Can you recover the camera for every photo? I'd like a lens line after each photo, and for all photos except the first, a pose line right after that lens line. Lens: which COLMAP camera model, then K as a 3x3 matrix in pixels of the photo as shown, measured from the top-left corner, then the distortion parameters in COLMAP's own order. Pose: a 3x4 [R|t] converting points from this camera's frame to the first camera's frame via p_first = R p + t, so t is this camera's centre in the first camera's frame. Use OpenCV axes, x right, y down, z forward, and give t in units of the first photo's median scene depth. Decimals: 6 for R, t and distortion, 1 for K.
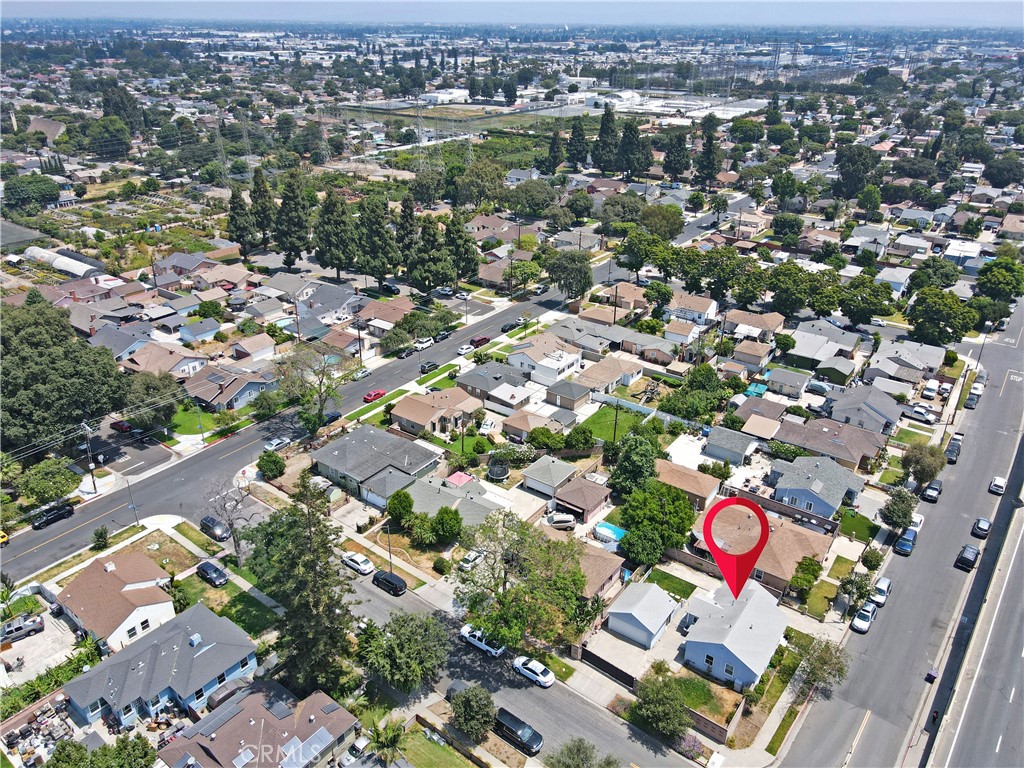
lens RADIAL K [[698.8, 0, 512.0], [0, 698.8, 384.0], [0, 0, 1]] dist [-0.000507, -0.000033]
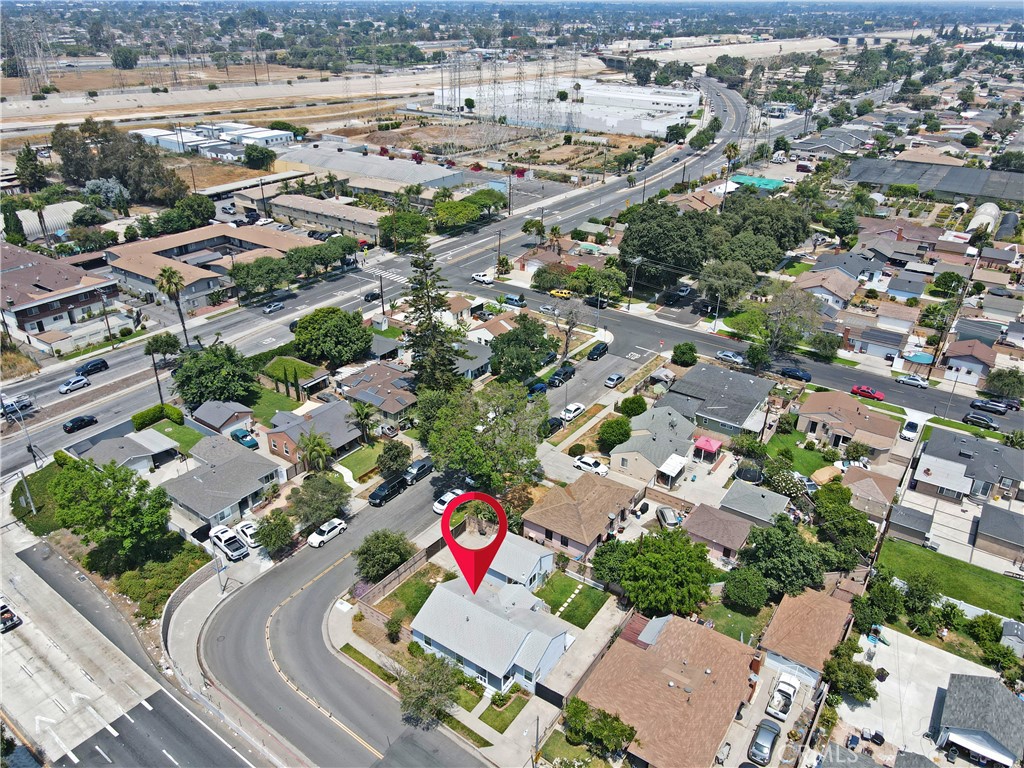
lens RADIAL K [[698.8, 0, 512.0], [0, 698.8, 384.0], [0, 0, 1]] dist [-0.000507, -0.000033]
pose [[0.014106, 0.455367, -0.890192, 0.809340], [-0.439736, 0.802392, 0.403485, -0.212746], [0.898017, 0.385758, 0.211559, 0.625889]]
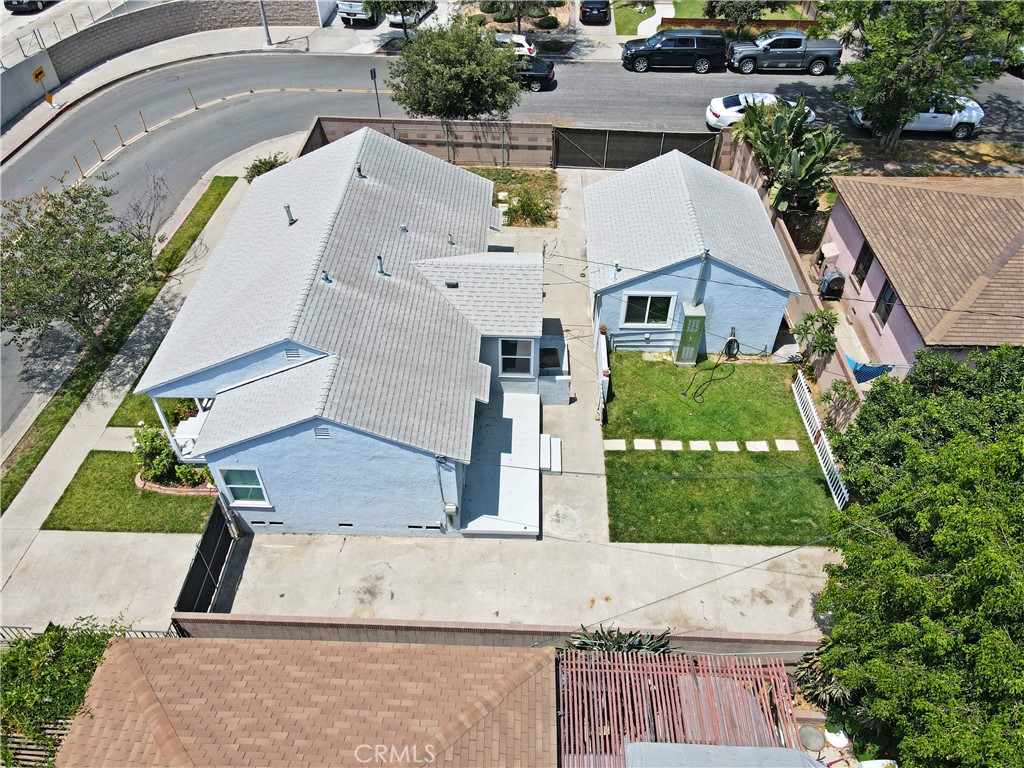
lens RADIAL K [[698.8, 0, 512.0], [0, 698.8, 384.0], [0, 0, 1]] dist [-0.000507, -0.000033]
pose [[-0.822254, 0.387621, -0.416711, 0.335139], [-0.265488, 0.386406, 0.883293, 0.105174], [0.503403, 0.836923, -0.214815, 0.951315]]
